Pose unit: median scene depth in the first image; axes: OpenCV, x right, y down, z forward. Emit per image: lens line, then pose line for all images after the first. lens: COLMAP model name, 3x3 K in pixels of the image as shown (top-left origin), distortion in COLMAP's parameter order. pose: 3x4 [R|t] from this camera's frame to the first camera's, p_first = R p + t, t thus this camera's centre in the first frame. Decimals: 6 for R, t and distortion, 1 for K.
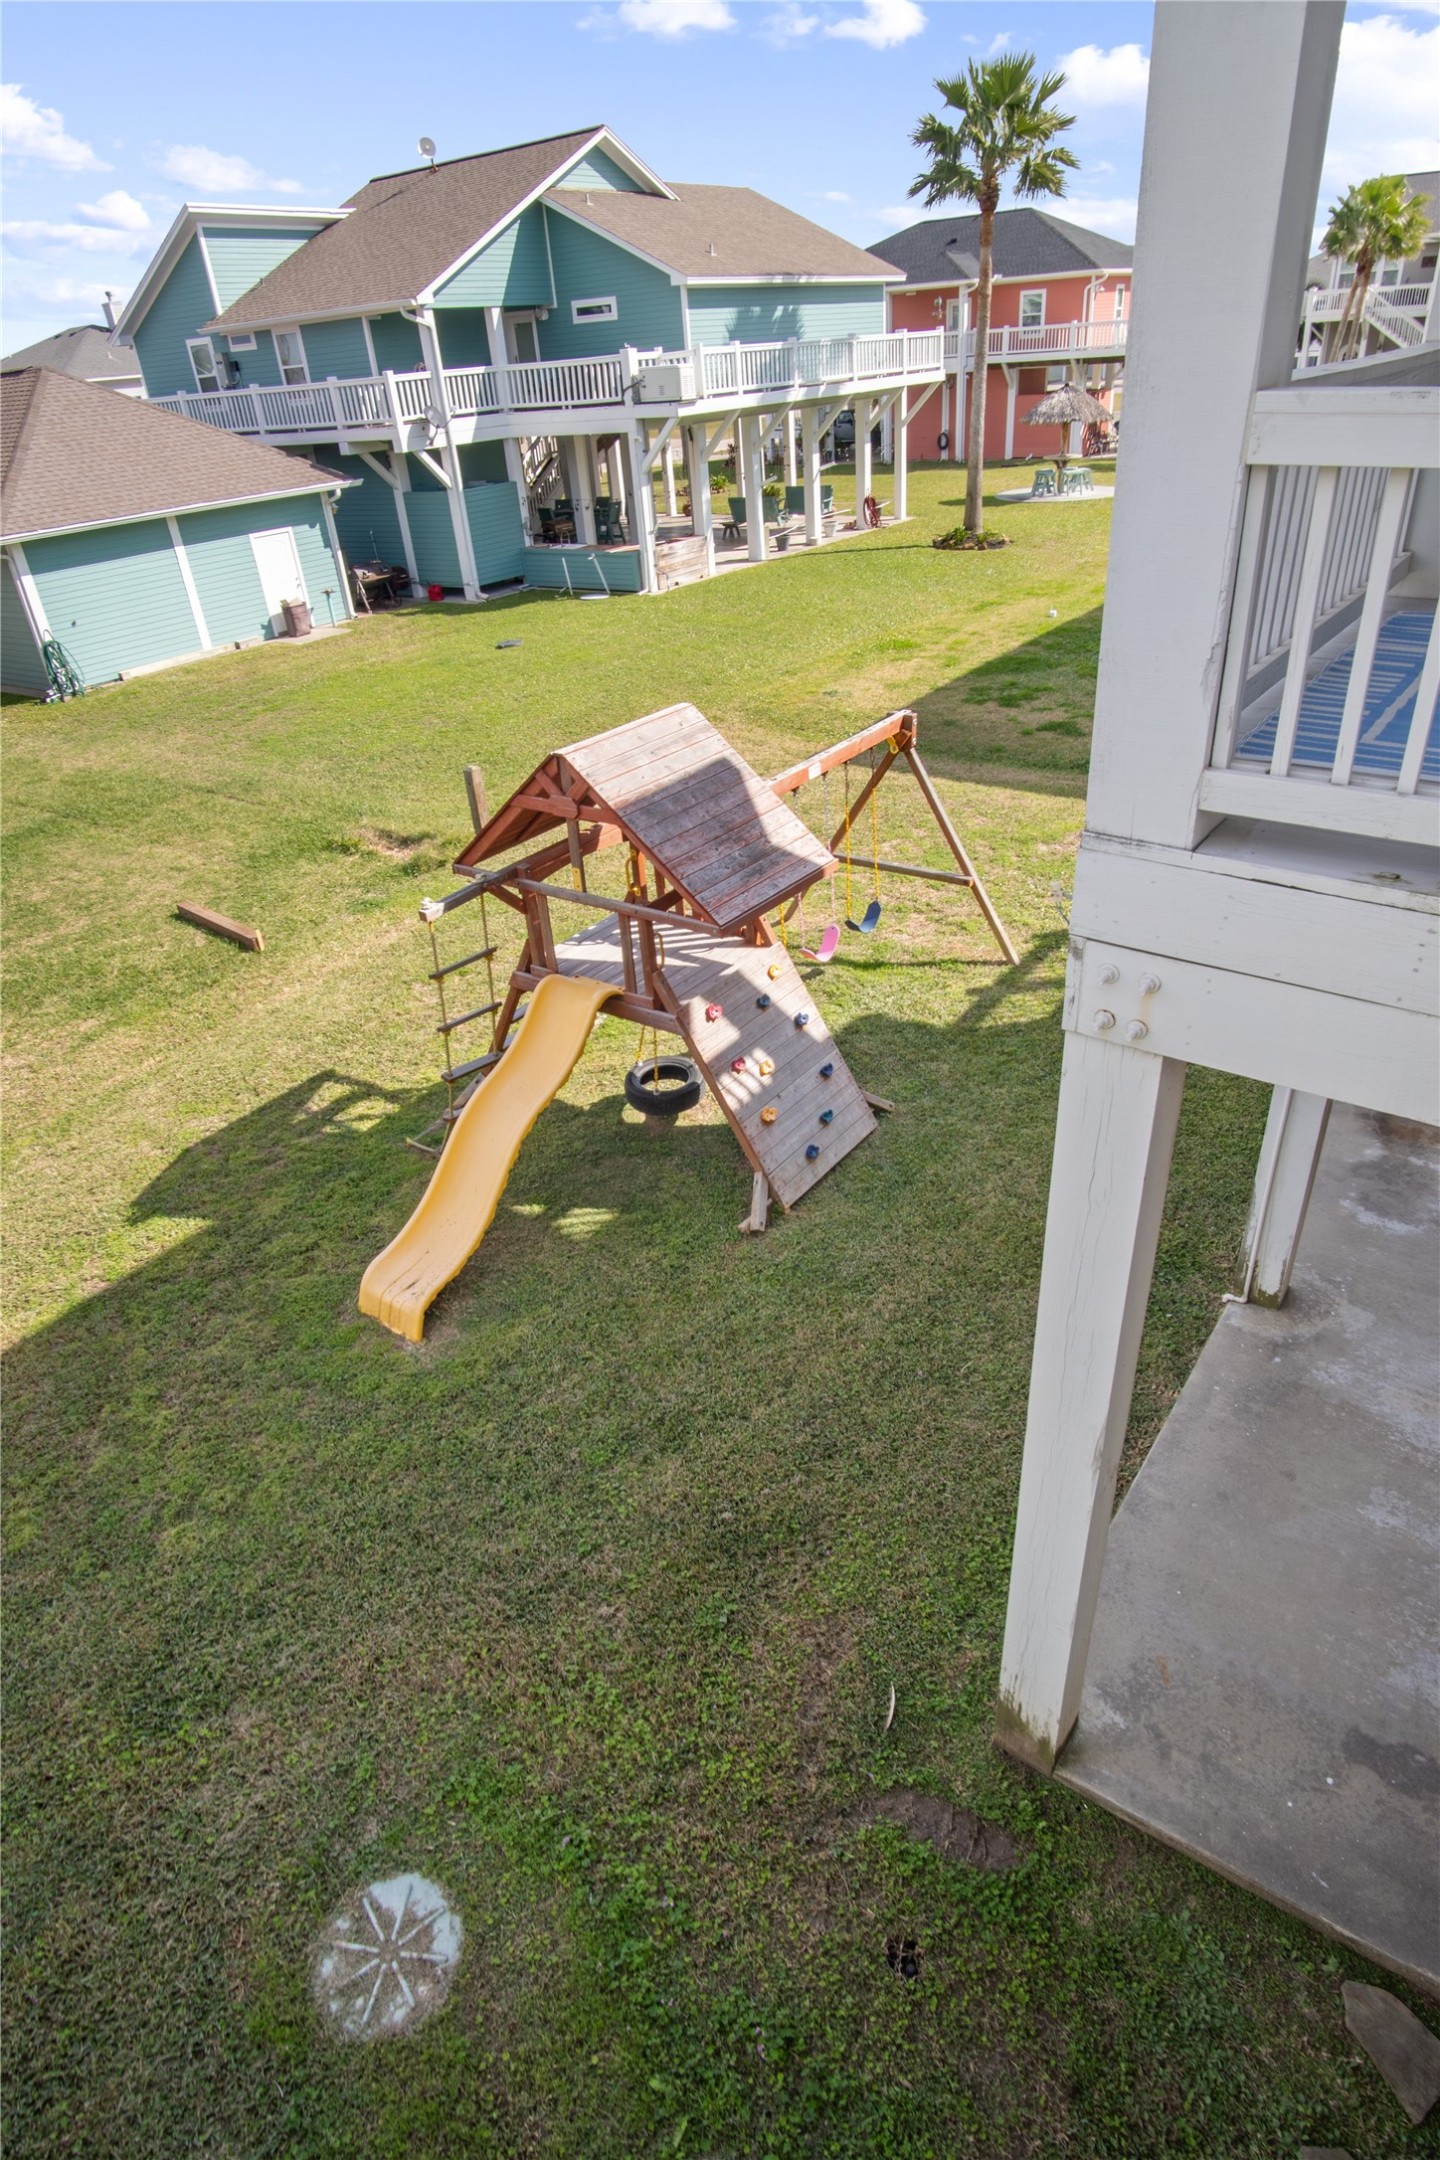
lens RADIAL K [[1176.5, 0, 720.0], [0, 1176.5, 1080.0], [0, 0, 1]] dist [-0.079474, 0.000221]
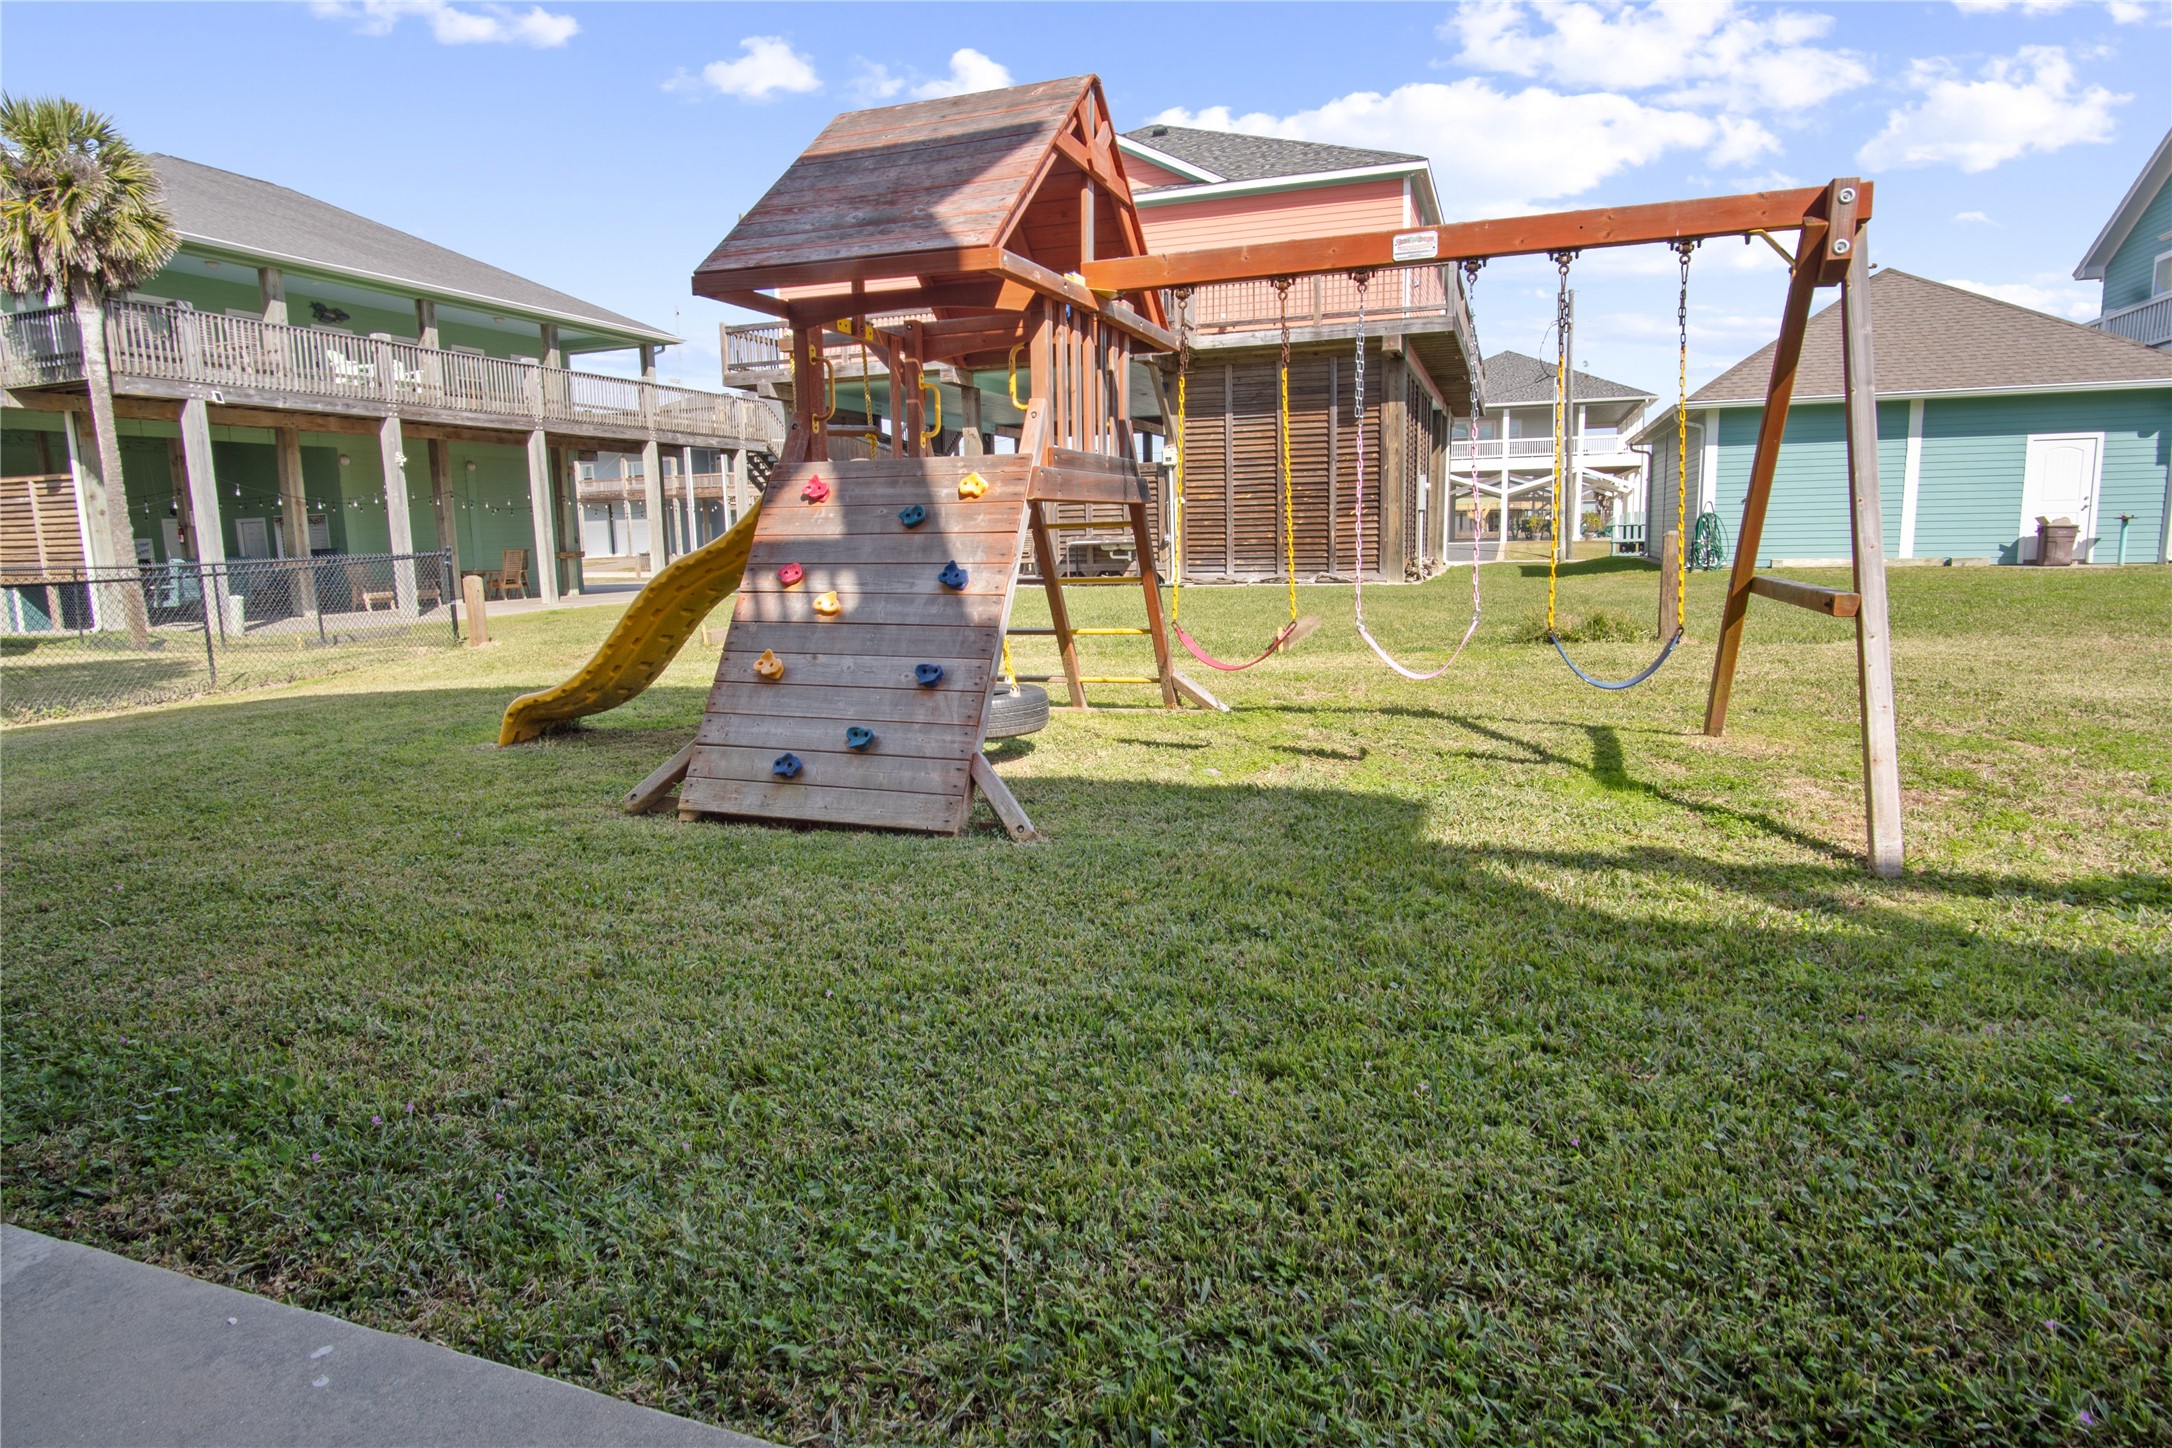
lens RADIAL K [[1174.9, 0, 1079.4], [0, 1174.9, 651.5], [0, 0, 1]] dist [0.002002, -0.000047]
pose [[0.287924, 0.173647, -0.941778, 0.201910], [-0.517047, 0.855957, -0.000251, -0.016802], [0.806078, 0.487016, 0.336234, 0.301459]]
